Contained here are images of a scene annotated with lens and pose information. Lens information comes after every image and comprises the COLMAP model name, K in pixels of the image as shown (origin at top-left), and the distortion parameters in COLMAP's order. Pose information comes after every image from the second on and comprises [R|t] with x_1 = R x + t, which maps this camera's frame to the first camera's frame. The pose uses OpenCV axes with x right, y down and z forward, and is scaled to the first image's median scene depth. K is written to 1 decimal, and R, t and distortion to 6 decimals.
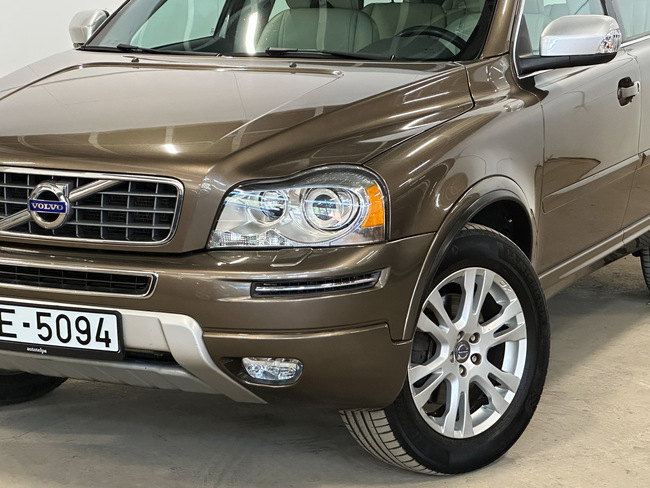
lens RADIAL K [[1676.8, 0, 325.0], [0, 1676.8, 244.0], [0, 0, 1]] dist [-0.436194, 10.571349]
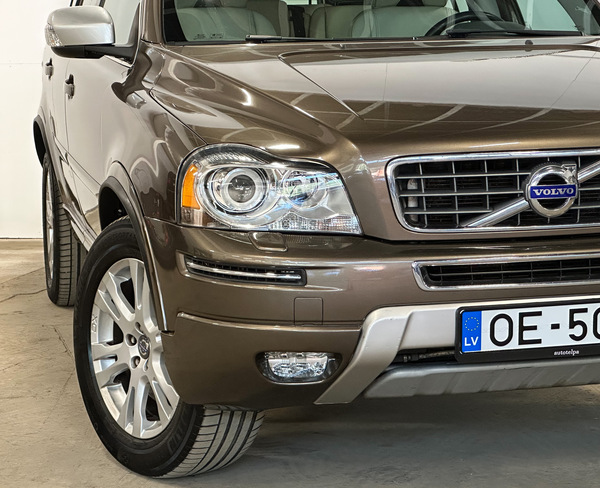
lens RADIAL K [[1774.9, 0, 300.0], [0, 1774.9, 244.0], [0, 0, 1]] dist [0.035852, 1.666382]
pose [[0.775385, -0.096918, 0.624007, -0.866810], [0.125395, 0.992105, -0.001726, -0.010111], [-0.618913, 0.079585, 0.781417, 0.346265]]
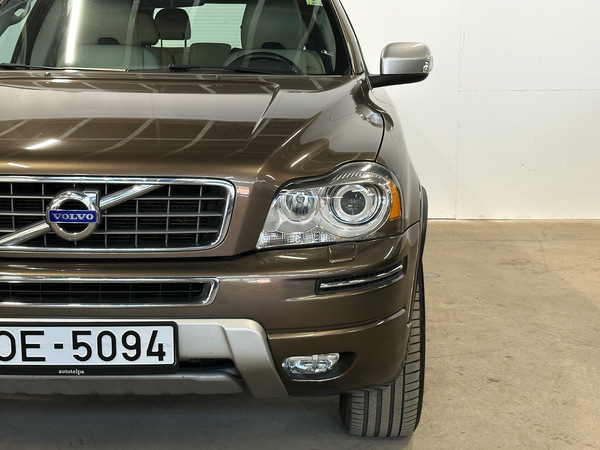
lens RADIAL K [[1045.1, 0, 300.0], [0, 1045.1, 225.0], [0, 0, 1]] dist [0.121726, -0.016426]
pose [[0.905323, -0.056357, 0.420969, -0.299161], [0.061960, 0.998079, 0.000369, -0.010183], [-0.420181, 0.025749, 0.907075, 0.416817]]
